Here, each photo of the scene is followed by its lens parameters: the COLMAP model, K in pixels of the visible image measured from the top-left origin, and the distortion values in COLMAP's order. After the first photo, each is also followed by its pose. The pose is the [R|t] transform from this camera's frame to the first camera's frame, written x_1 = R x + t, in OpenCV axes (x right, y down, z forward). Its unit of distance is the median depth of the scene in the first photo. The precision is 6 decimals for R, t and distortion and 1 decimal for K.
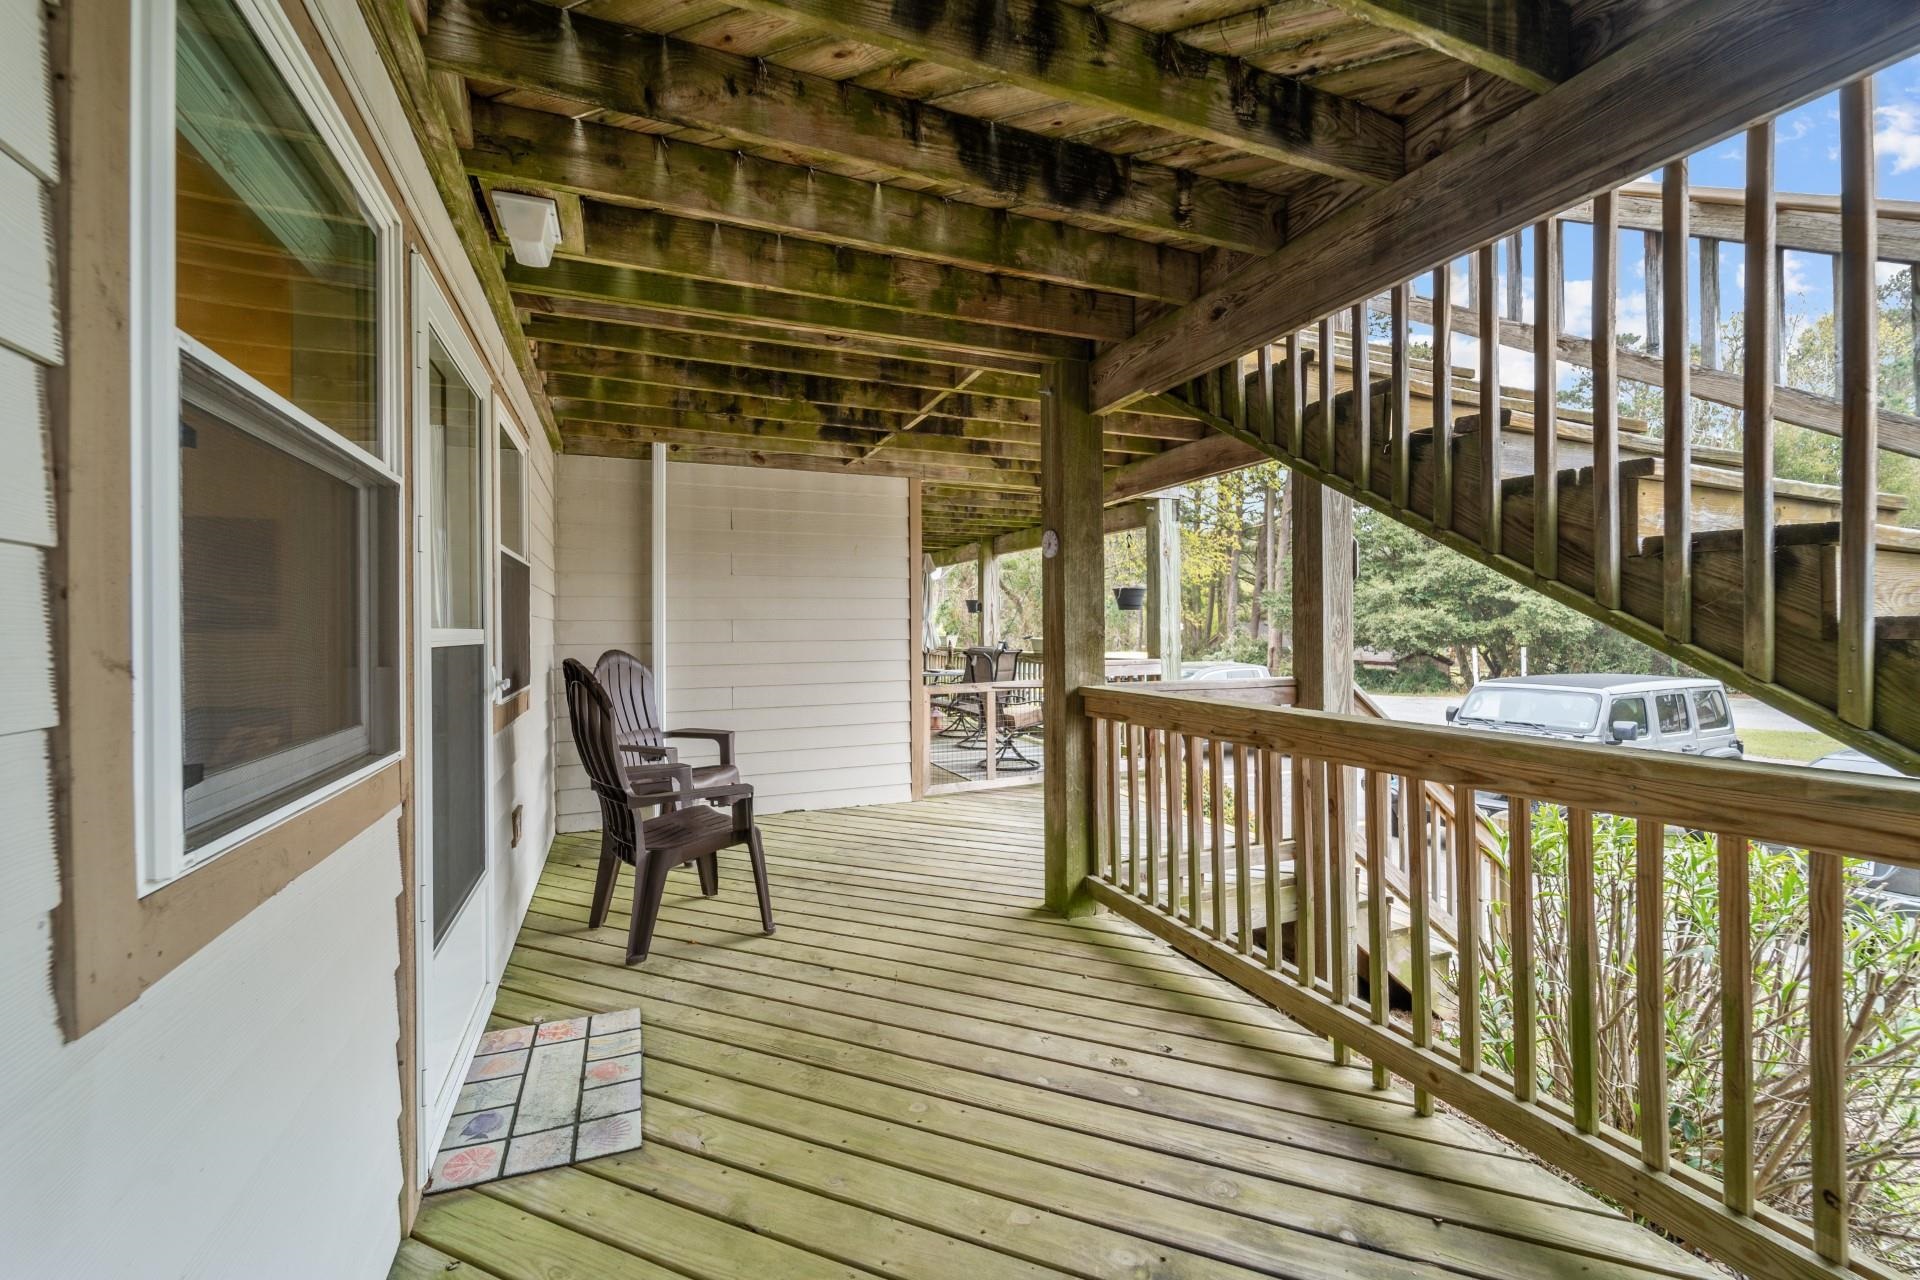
lens RADIAL K [[785.3, 0, 953.9], [0, 785.3, 608.4], [0, 0, 1]] dist [0.000436, -0.000614]
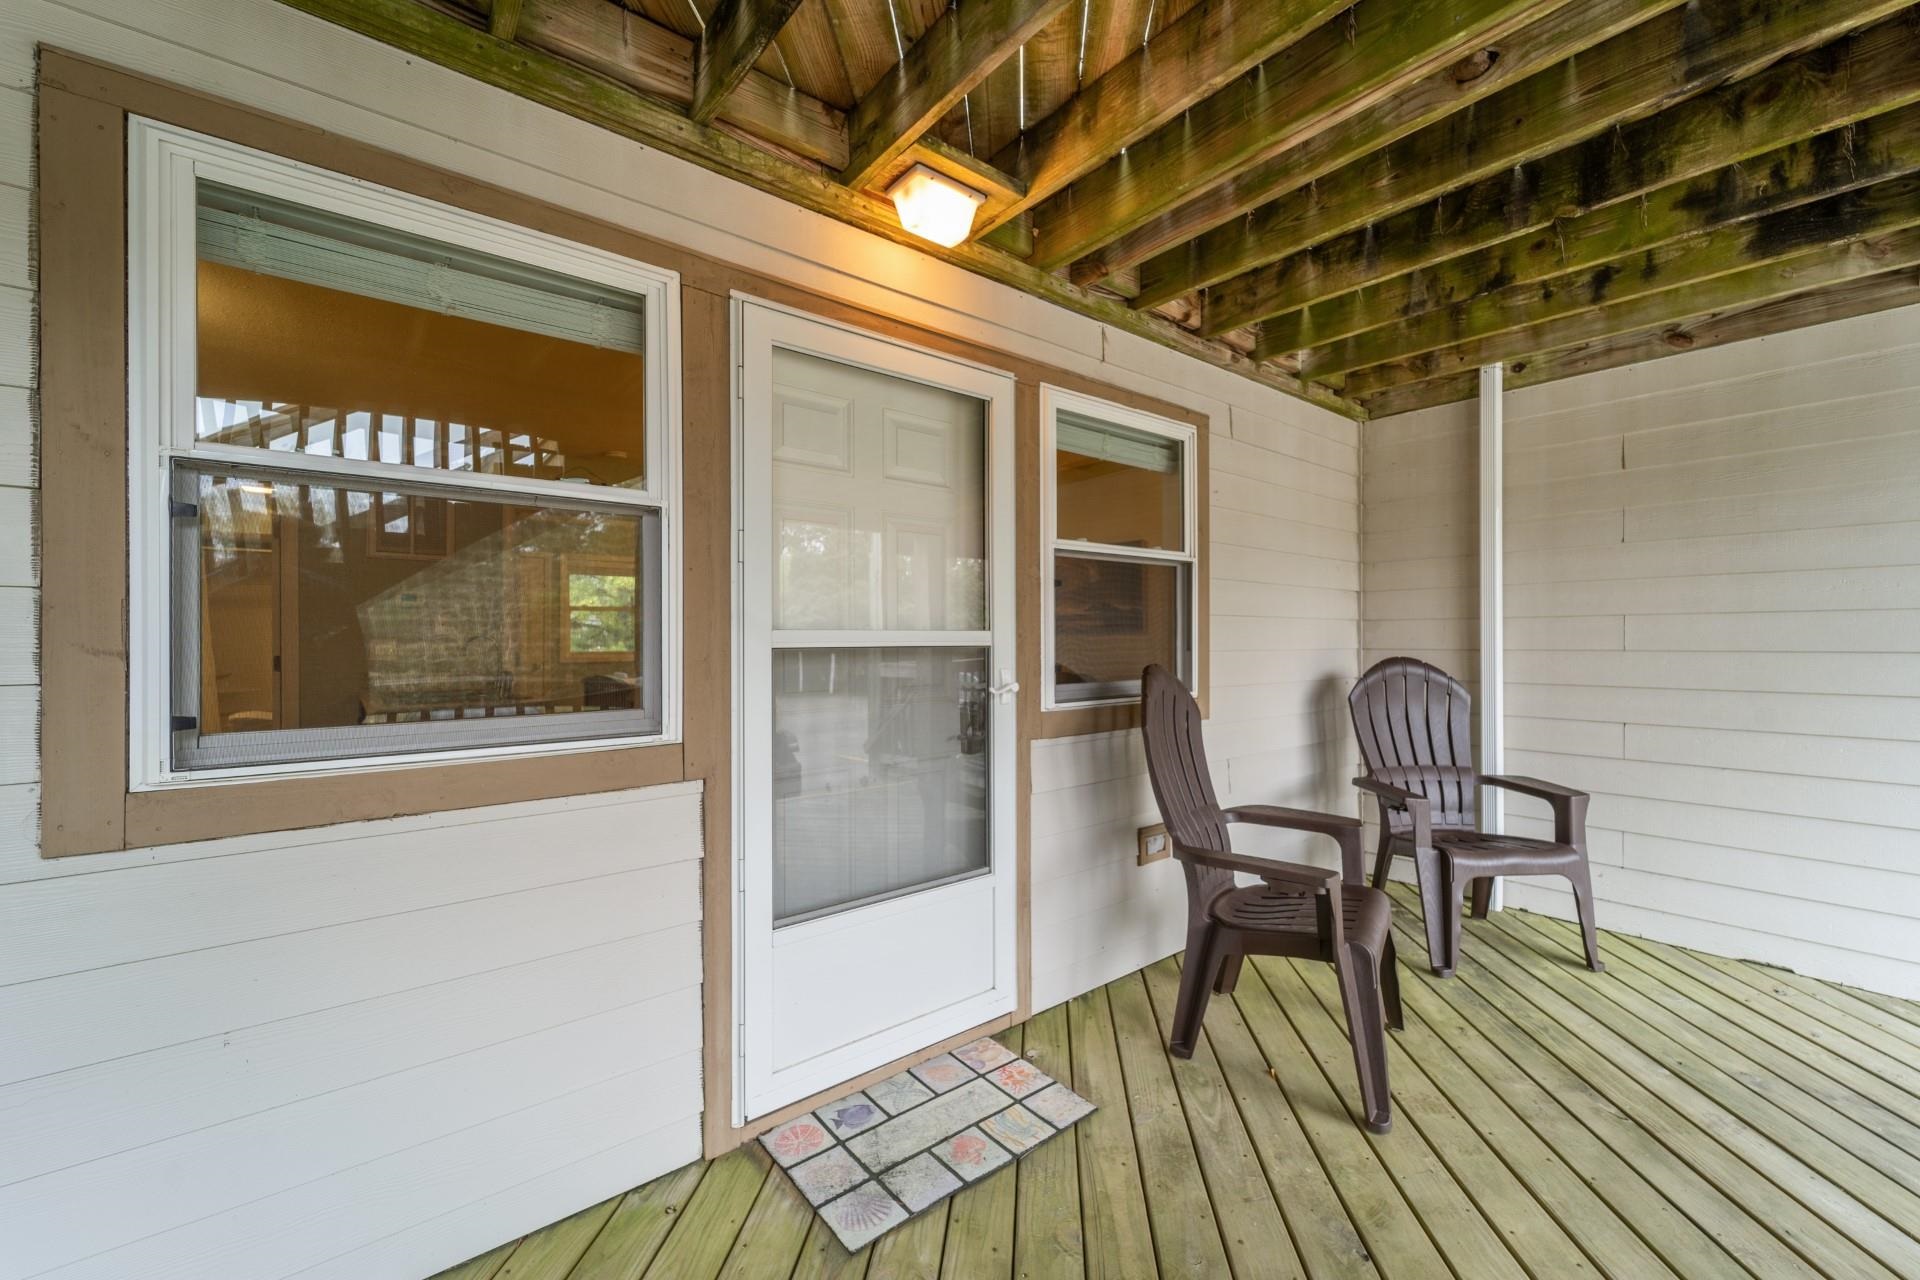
lens RADIAL K [[770.3, 0, 966.3], [0, 770.3, 629.2], [0, 0, 1]] dist [0.003440, -0.000219]
pose [[0.291974, -0.001764, -0.956425, 0.167803], [0.023788, 0.999702, 0.005418, 0.011563], [0.956130, -0.024333, 0.291929, 0.364709]]
